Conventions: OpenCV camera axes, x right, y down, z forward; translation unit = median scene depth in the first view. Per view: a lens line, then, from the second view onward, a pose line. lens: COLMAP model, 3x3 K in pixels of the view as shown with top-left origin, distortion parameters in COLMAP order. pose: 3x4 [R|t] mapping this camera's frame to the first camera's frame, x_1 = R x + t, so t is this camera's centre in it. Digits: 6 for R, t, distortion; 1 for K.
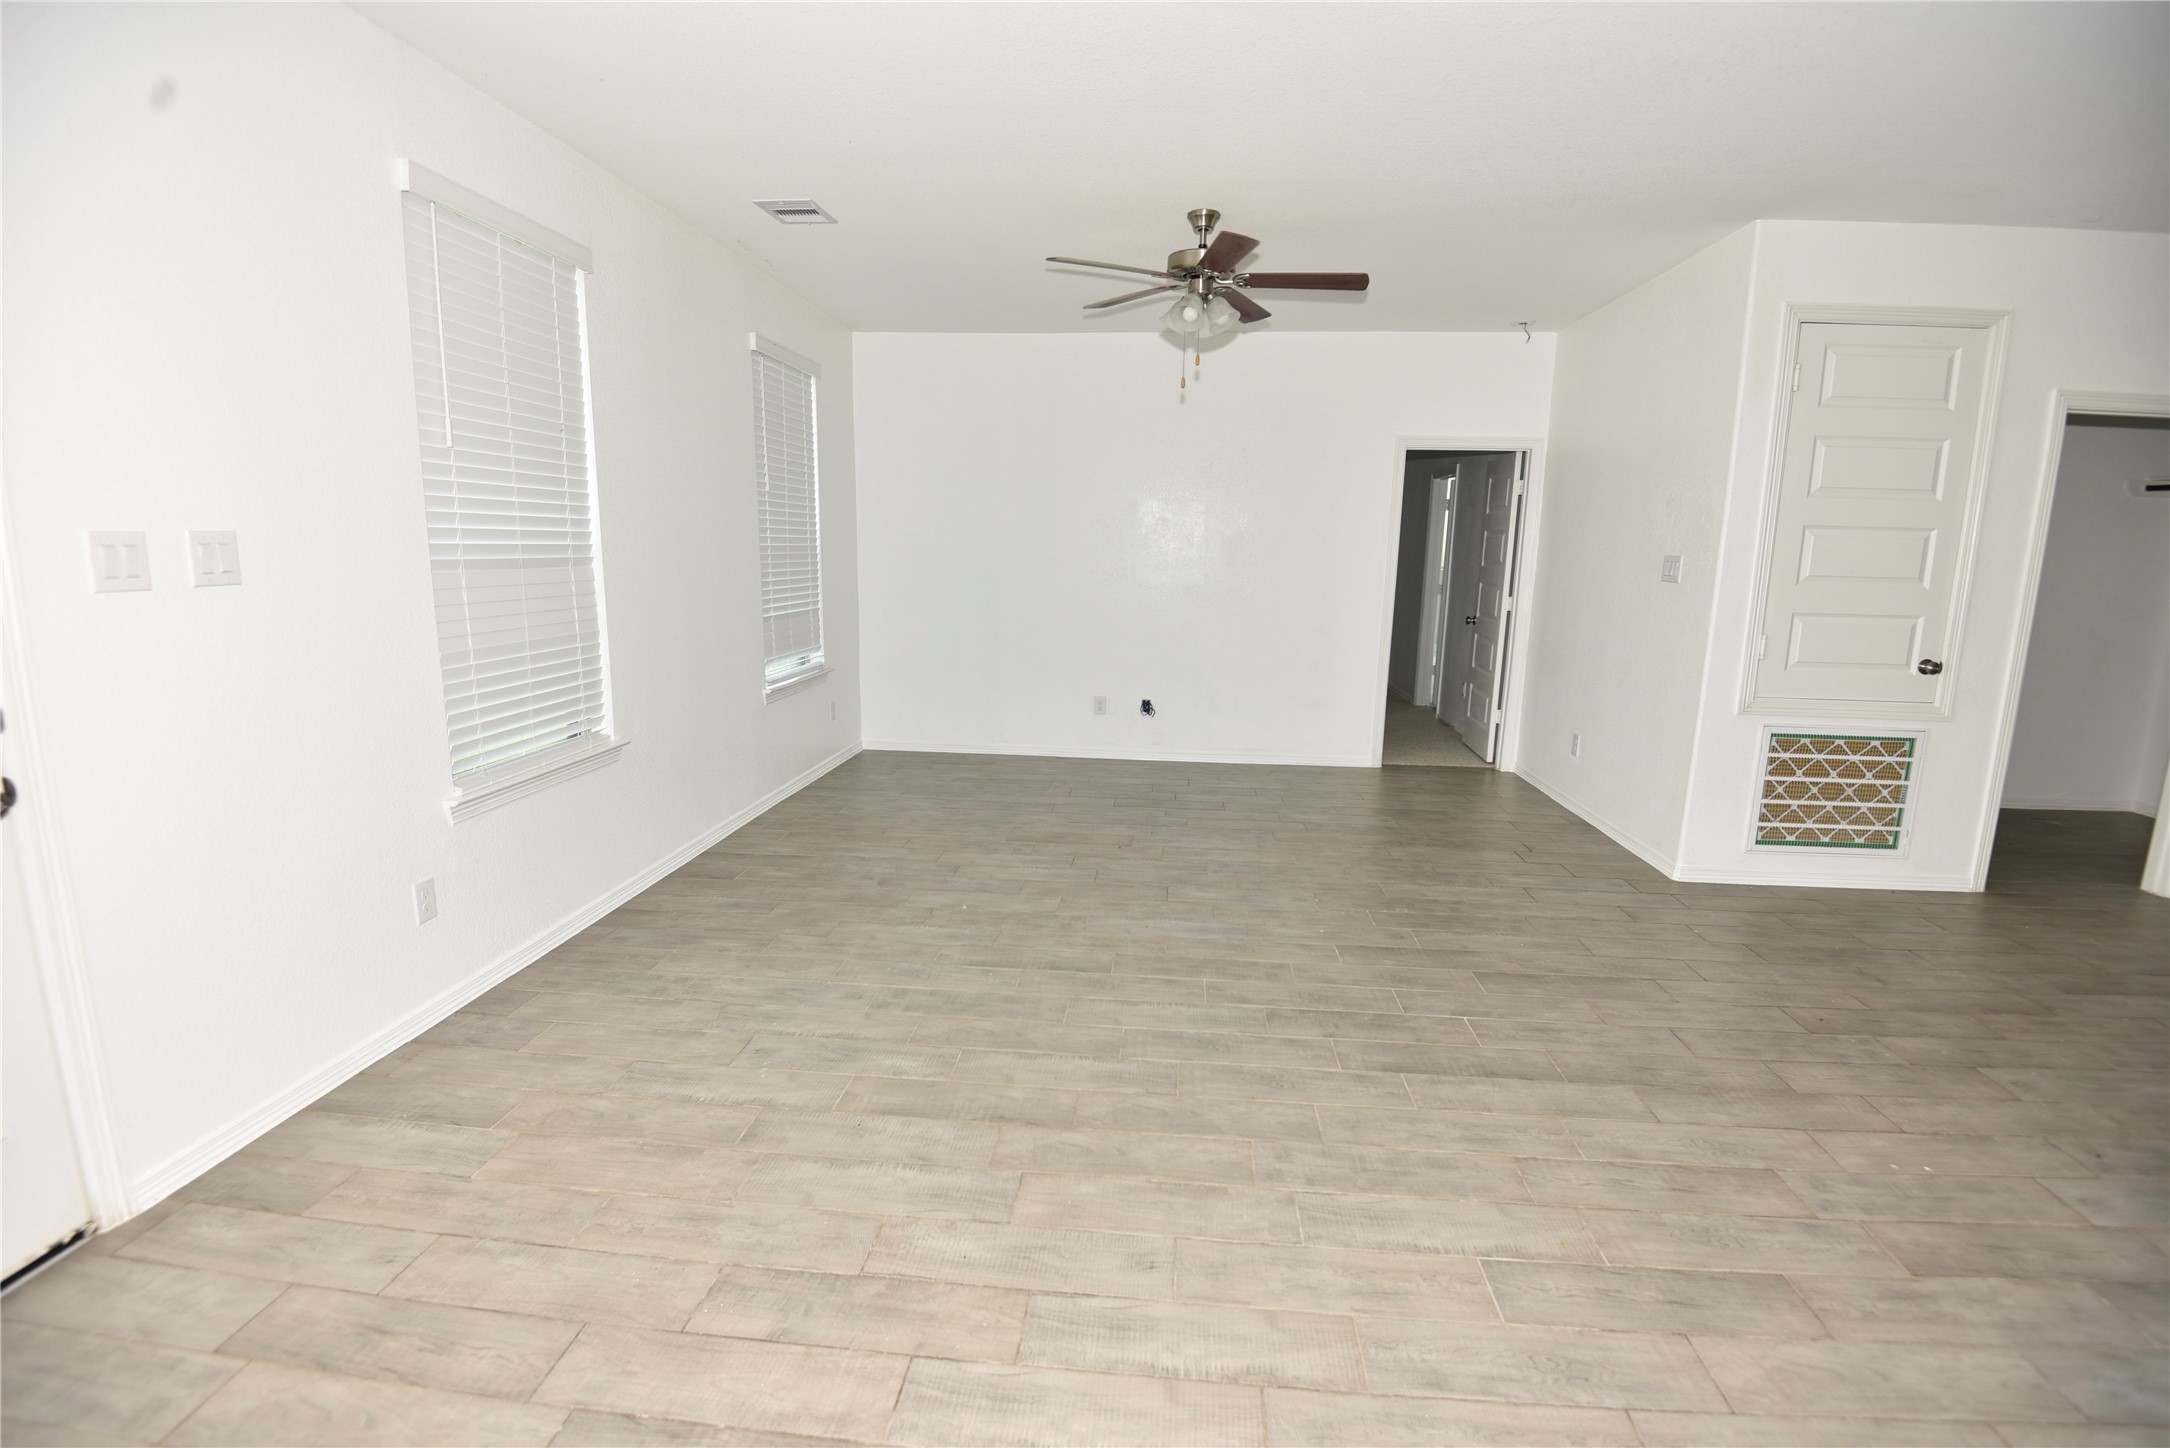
lens RADIAL K [[1007.4, 0, 1082.0], [0, 1007.4, 729.0], [0, 0, 1]] dist [-0.029700, -0.008463]
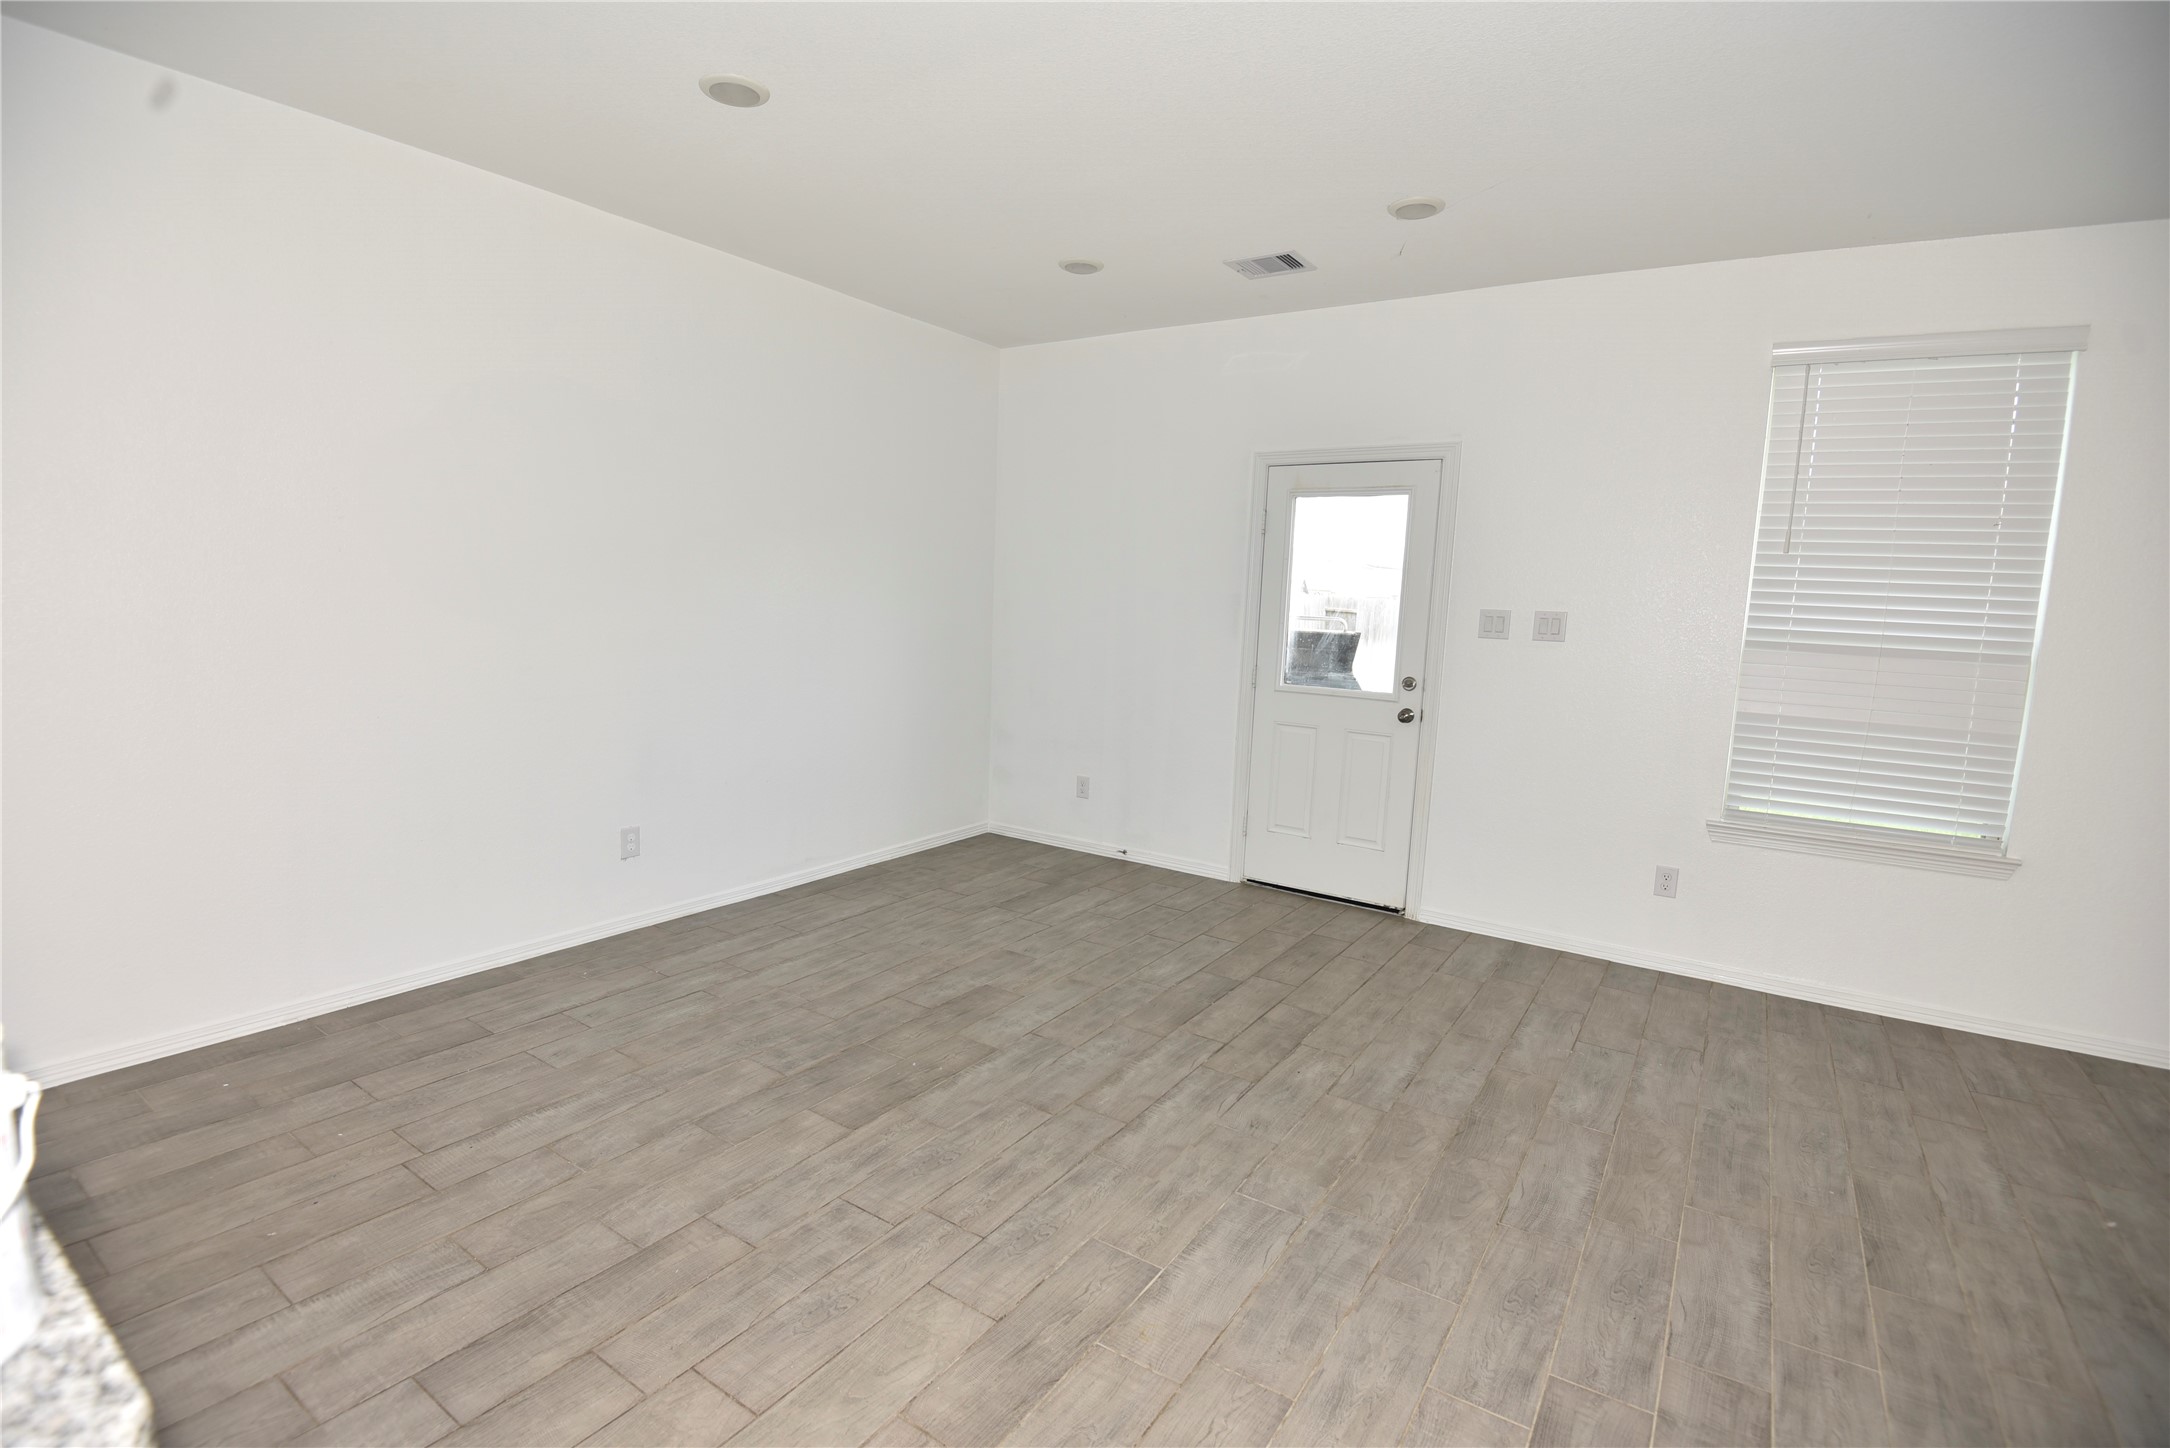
lens RADIAL K [[1007.4, 0, 1082.1], [0, 1007.4, 734.8], [0, 0, 1]] dist [-0.029700, -0.008463]
pose [[-0.479372, 0.086417, -0.873347, 0.894106], [-0.200882, 0.957916, 0.205047, -0.139104], [0.854312, 0.273733, -0.441838, 0.846452]]
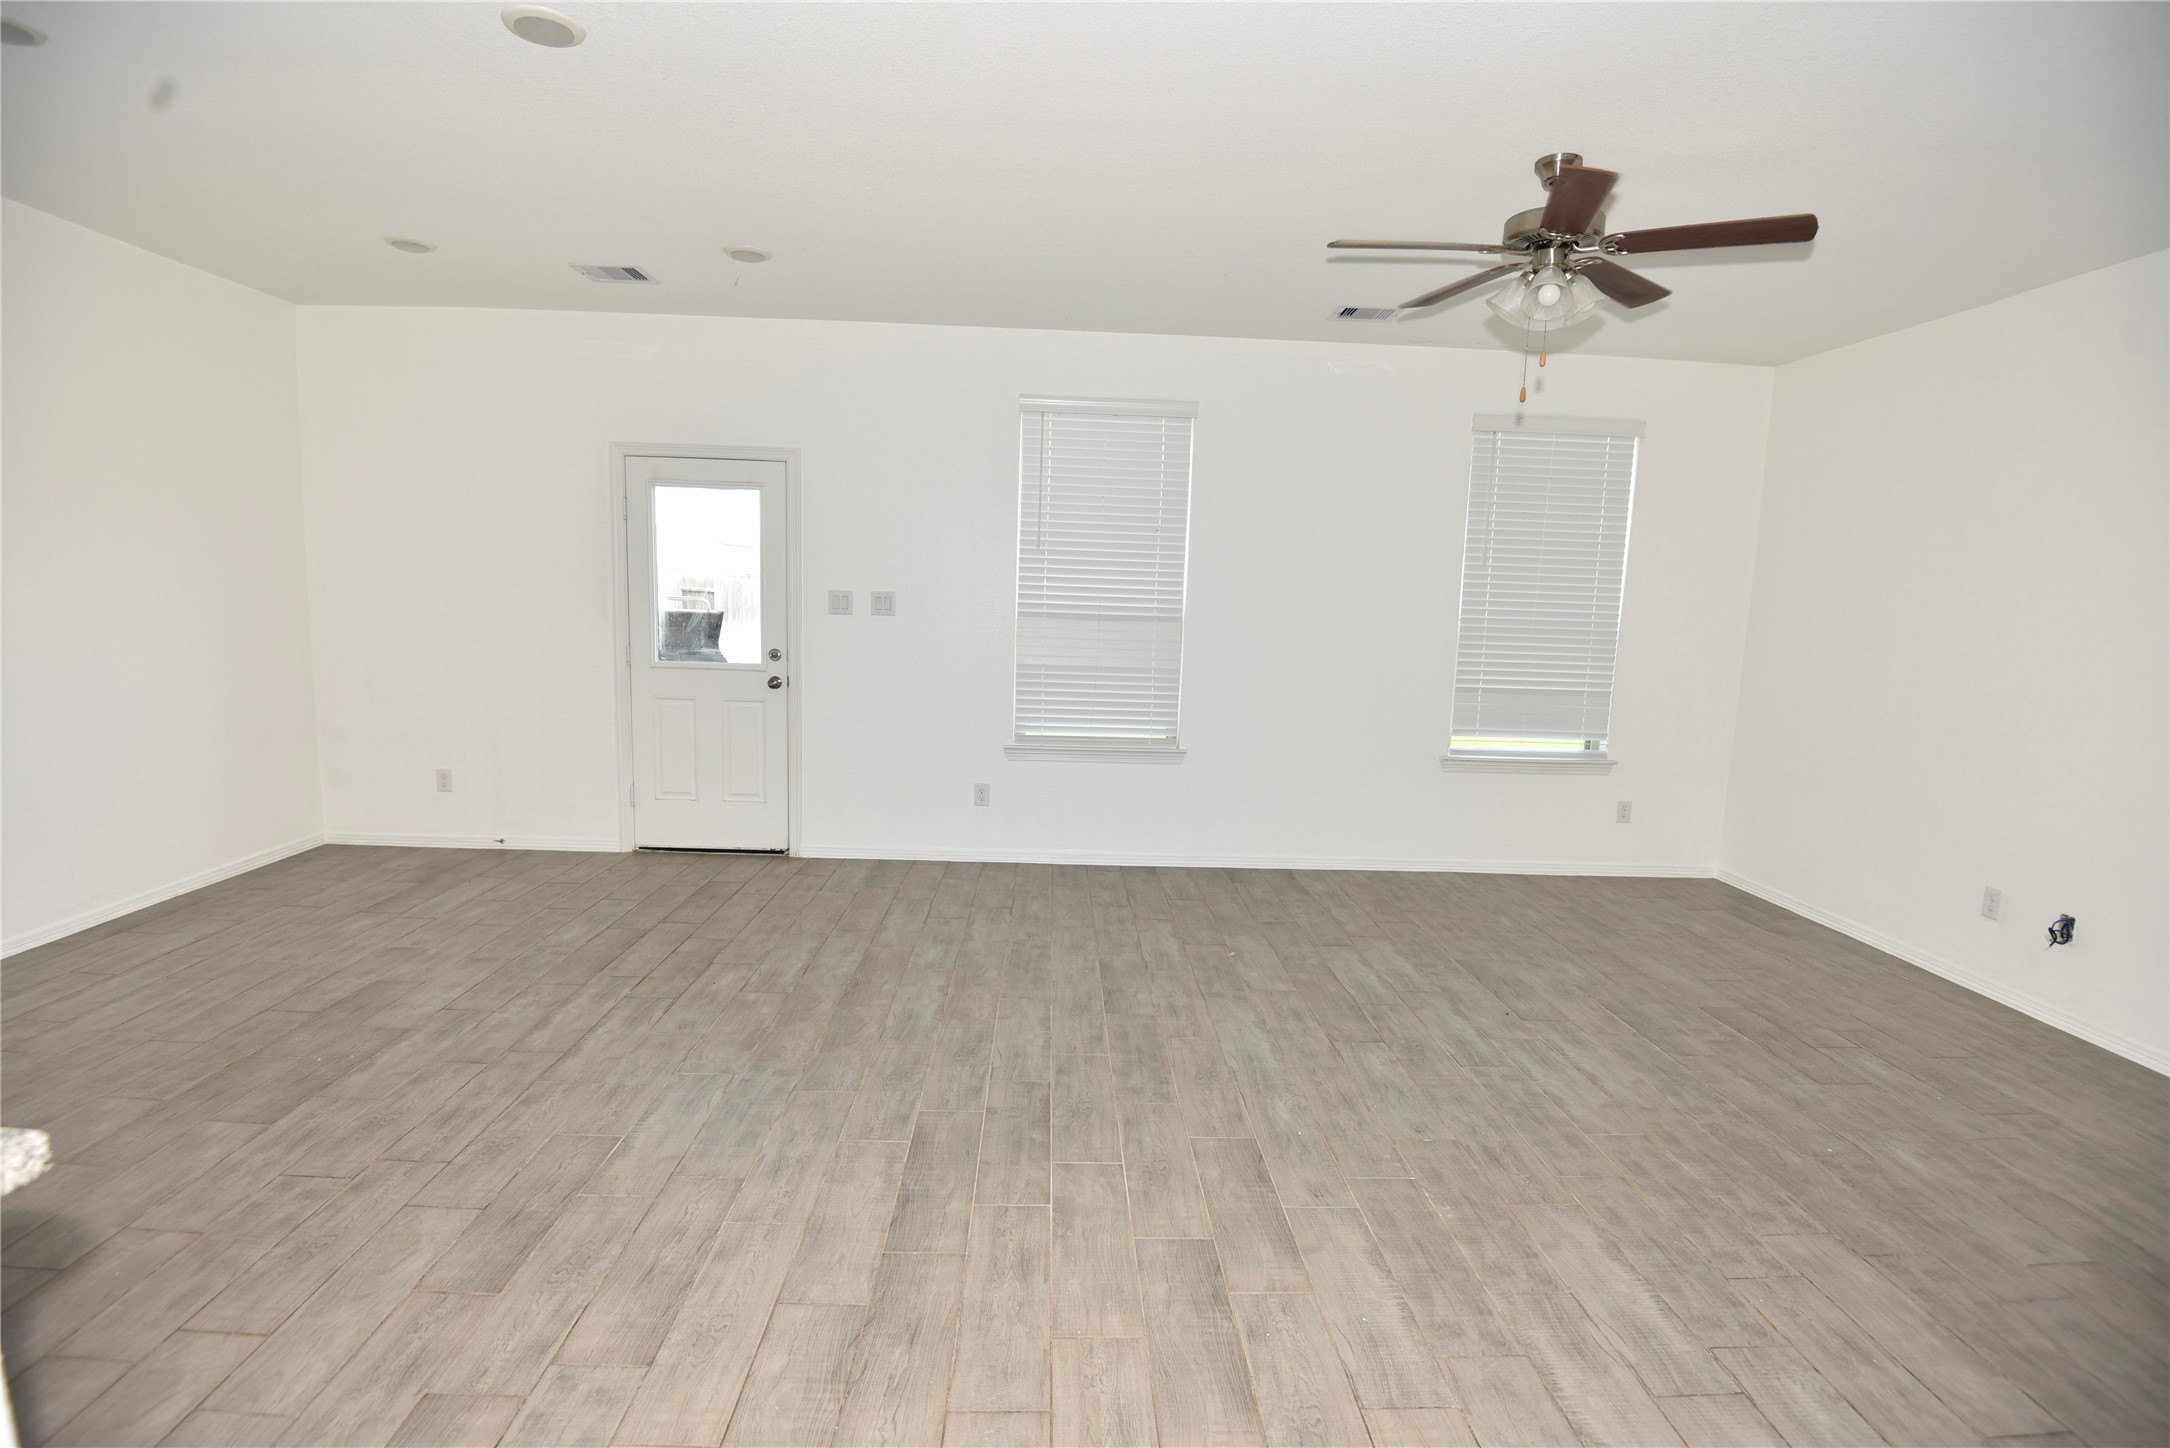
lens RADIAL K [[1007.4, 0, 1103.7], [0, 1007.4, 741.0], [0, 0, 1]] dist [-0.029700, -0.008463]
pose [[0.134246, 0.128586, -0.982570, 1.145663], [-0.209697, 0.972777, 0.098654, -0.148671], [0.968507, 0.192798, 0.157556, 0.888167]]
